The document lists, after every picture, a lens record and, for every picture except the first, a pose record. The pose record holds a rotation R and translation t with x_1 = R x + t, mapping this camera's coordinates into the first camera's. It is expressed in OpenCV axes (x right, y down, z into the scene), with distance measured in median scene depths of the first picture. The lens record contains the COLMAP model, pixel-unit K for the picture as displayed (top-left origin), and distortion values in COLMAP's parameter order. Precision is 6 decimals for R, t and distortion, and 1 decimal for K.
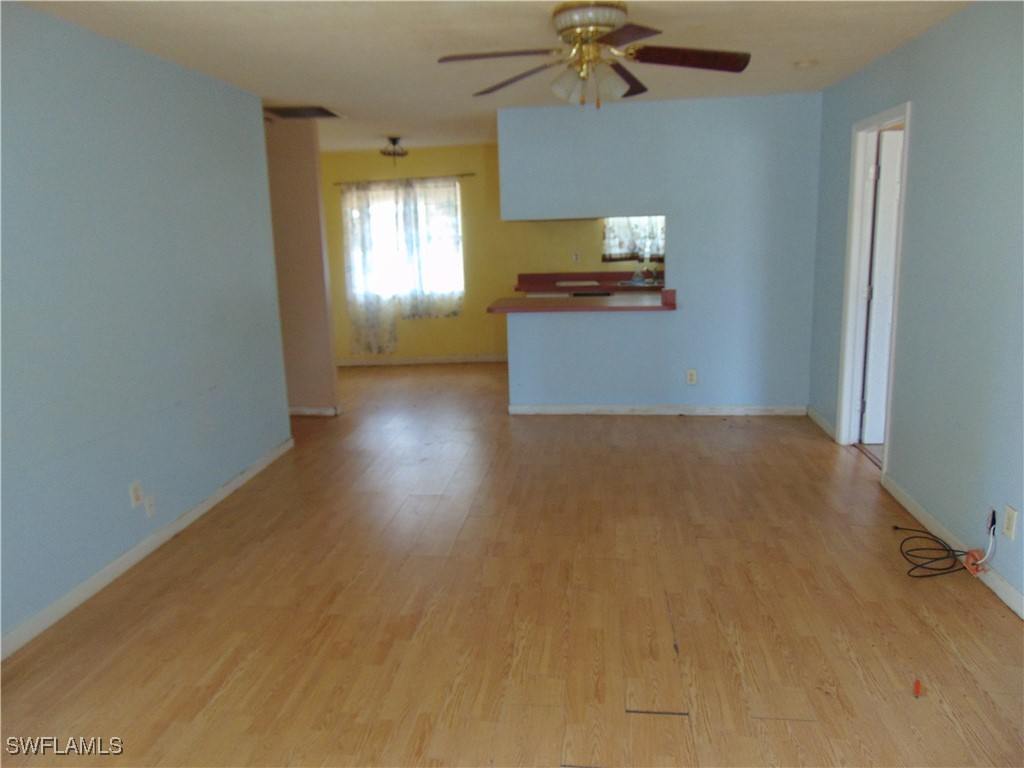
lens RADIAL K [[769.4, 0, 513.4], [0, 769.4, 380.0], [0, 0, 1]] dist [-0.007081, 0.054030]
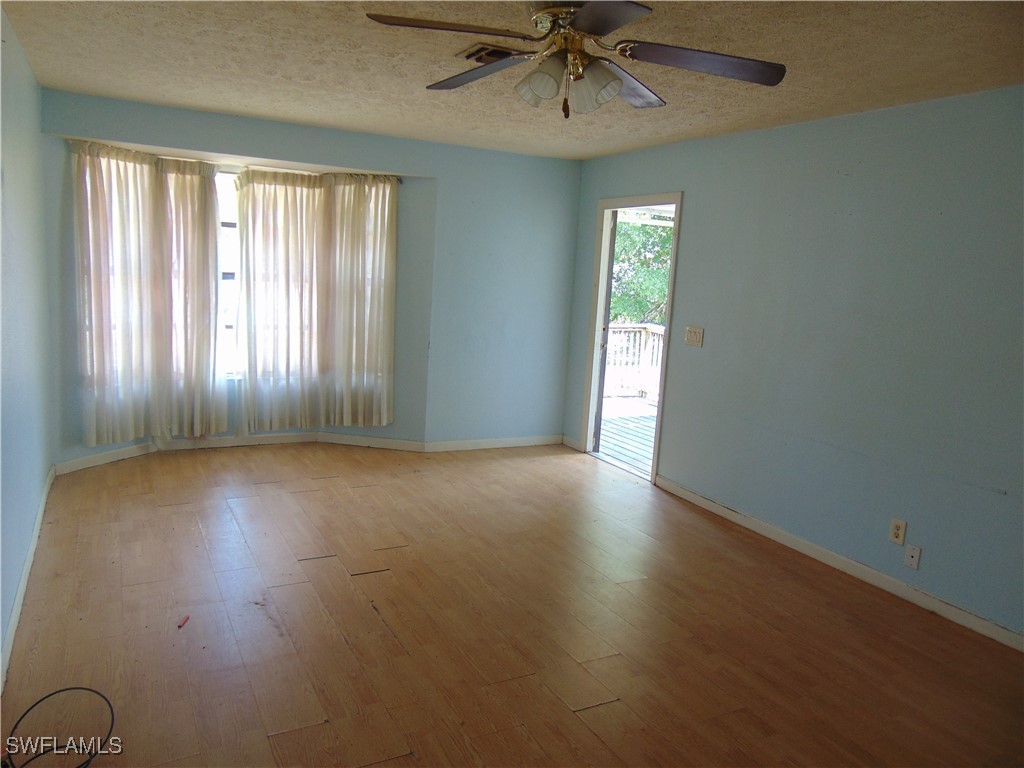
lens RADIAL K [[769.4, 0, 521.1], [0, 769.4, 385.8], [0, 0, 1]] dist [-0.007081, 0.054030]
pose [[-0.829309, 0.066192, -0.554856, 0.643043], [-0.141654, 0.935621, 0.323338, -0.387949], [0.540537, 0.346745, -0.766543, 1.853170]]
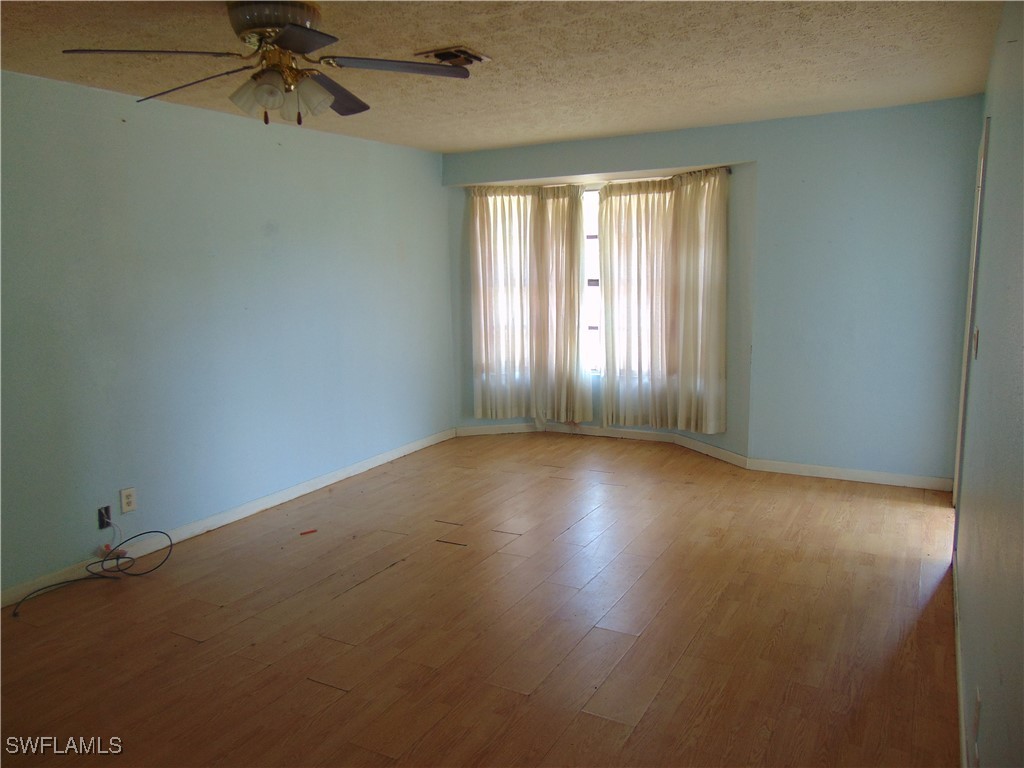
lens RADIAL K [[769.4, 0, 517.6], [0, 769.4, 383.9], [0, 0, 1]] dist [-0.007081, 0.054030]
pose [[-0.922978, -0.014250, 0.384589, -0.506734], [0.118377, 0.940354, 0.318937, -0.363242], [-0.366195, 0.339899, -0.866239, 1.927849]]
